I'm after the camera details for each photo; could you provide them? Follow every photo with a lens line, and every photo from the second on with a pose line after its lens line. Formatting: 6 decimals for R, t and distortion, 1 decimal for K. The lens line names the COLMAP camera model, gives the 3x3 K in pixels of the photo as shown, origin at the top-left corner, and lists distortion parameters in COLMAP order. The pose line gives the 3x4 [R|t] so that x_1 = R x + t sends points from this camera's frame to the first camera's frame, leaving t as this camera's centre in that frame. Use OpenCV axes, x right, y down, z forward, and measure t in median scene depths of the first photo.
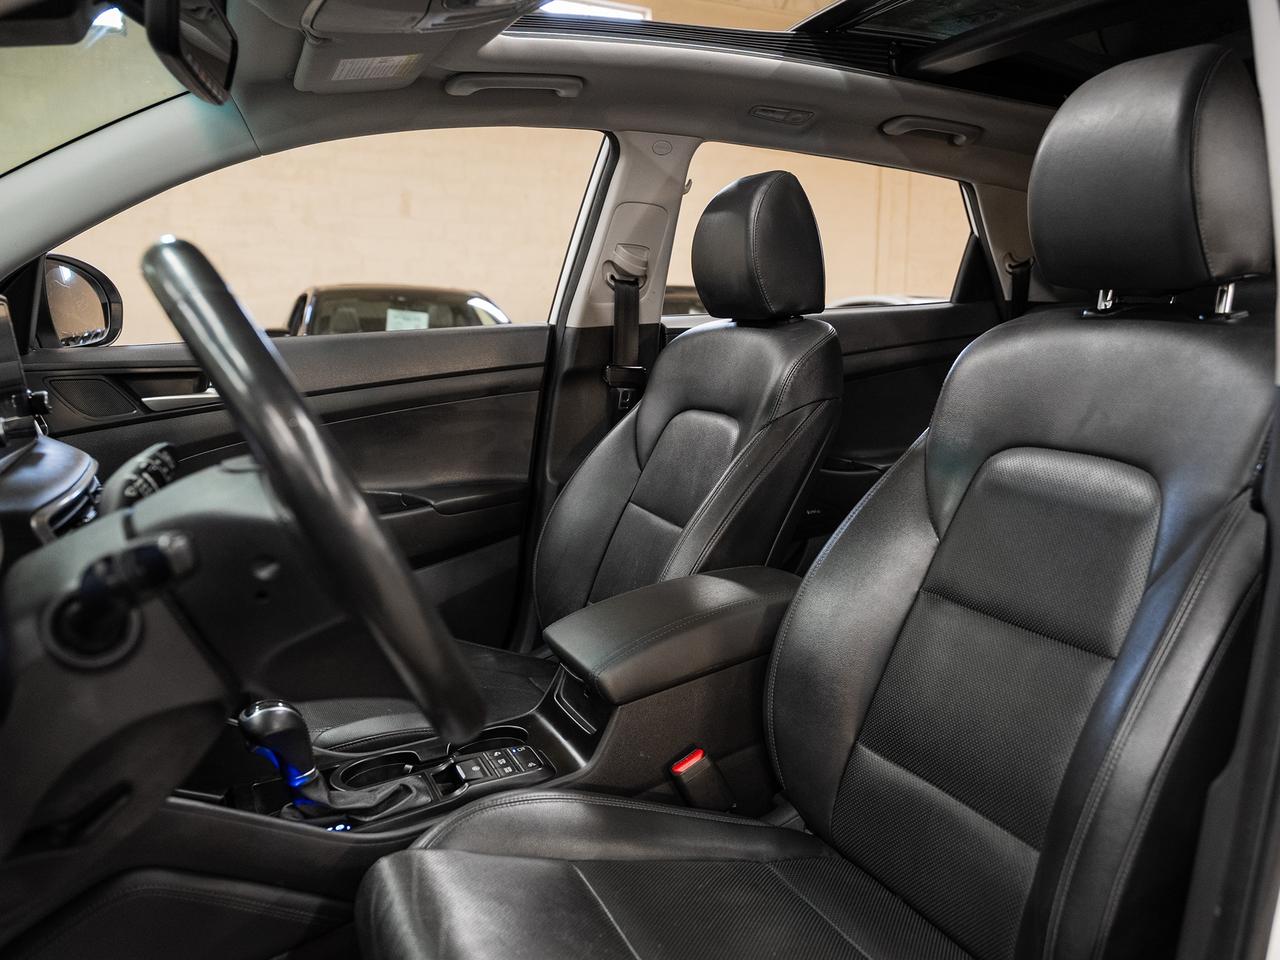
lens RADIAL K [[938.8, 0, 640.5], [0, 938.8, 503.4], [0, 0, 1]] dist [0.000358, -0.002625]
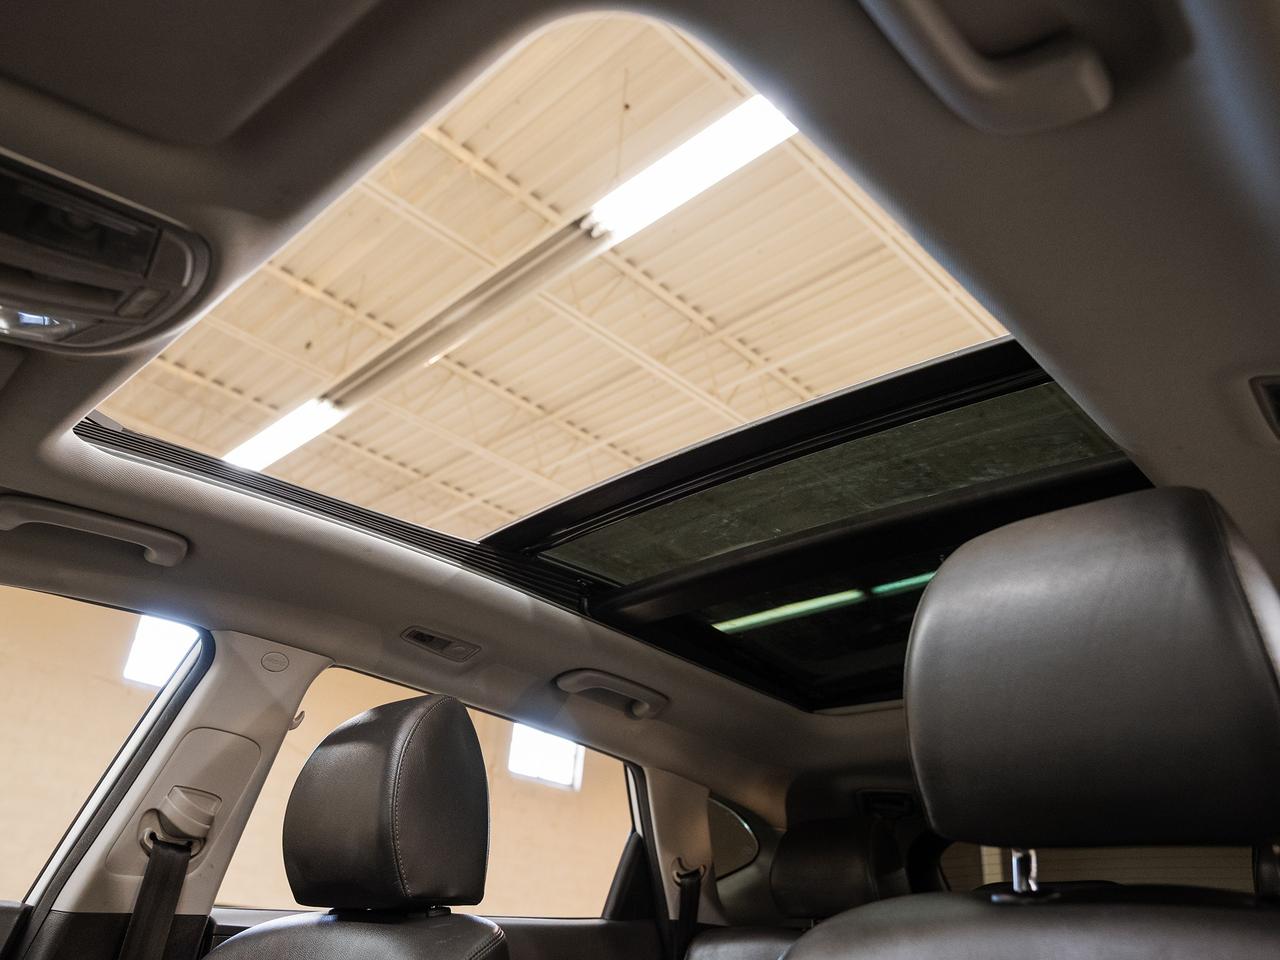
lens RADIAL K [[938.8, 0, 640.5], [0, 938.8, 503.4], [0, 0, 1]] dist [0.000358, -0.002625]
pose [[0.906553, 0.236381, 0.349693, -0.004463], [0.020492, 0.802852, -0.595826, -0.023602], [-0.421594, 0.547314, 0.722984, 0.244920]]
